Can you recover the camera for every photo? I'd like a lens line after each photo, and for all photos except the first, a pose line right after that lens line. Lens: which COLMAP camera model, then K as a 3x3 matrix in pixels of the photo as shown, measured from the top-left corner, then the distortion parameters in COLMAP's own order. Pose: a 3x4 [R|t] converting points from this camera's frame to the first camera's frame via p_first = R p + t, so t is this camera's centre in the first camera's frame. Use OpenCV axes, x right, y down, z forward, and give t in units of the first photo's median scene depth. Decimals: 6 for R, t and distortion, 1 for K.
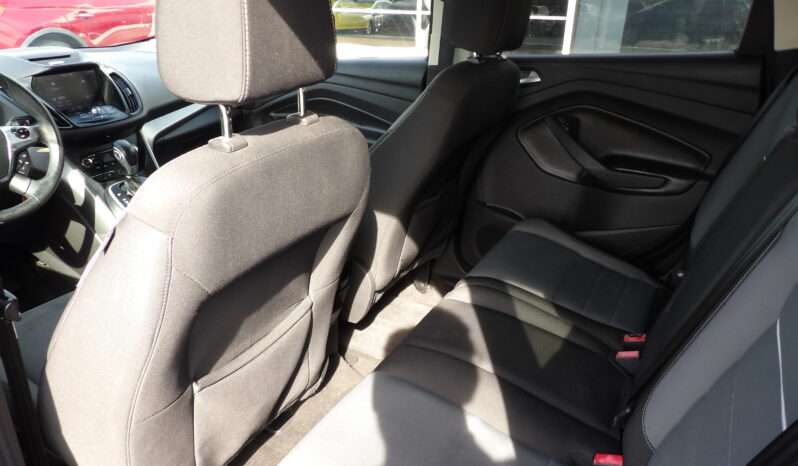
lens RADIAL K [[579.8, 0, 399.3], [0, 579.8, 223.9], [0, 0, 1]] dist [-0.001010, -0.000718]
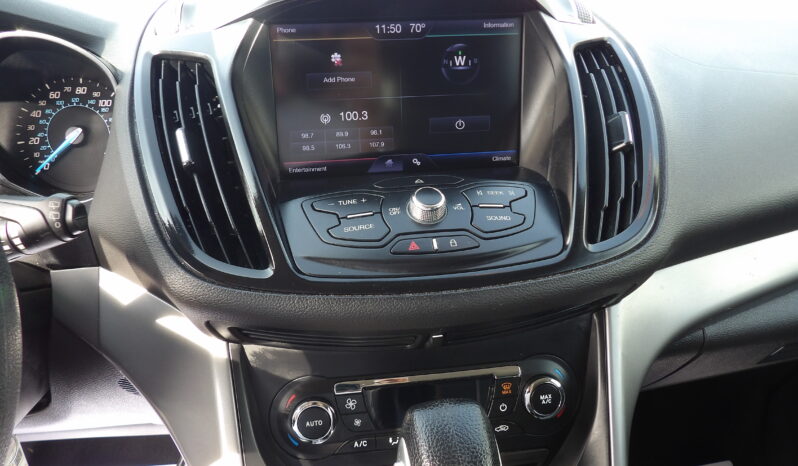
lens RADIAL K [[553.8, 0, 399.0], [0, 553.8, 233.0], [0, 0, 1]] dist [-0.034500, 0.002175]
pose [[0.613476, 0.327021, -0.718821, -0.386519], [-0.289254, 0.940025, 0.180792, -0.222310], [0.734833, 0.097010, 0.671275, 0.868651]]
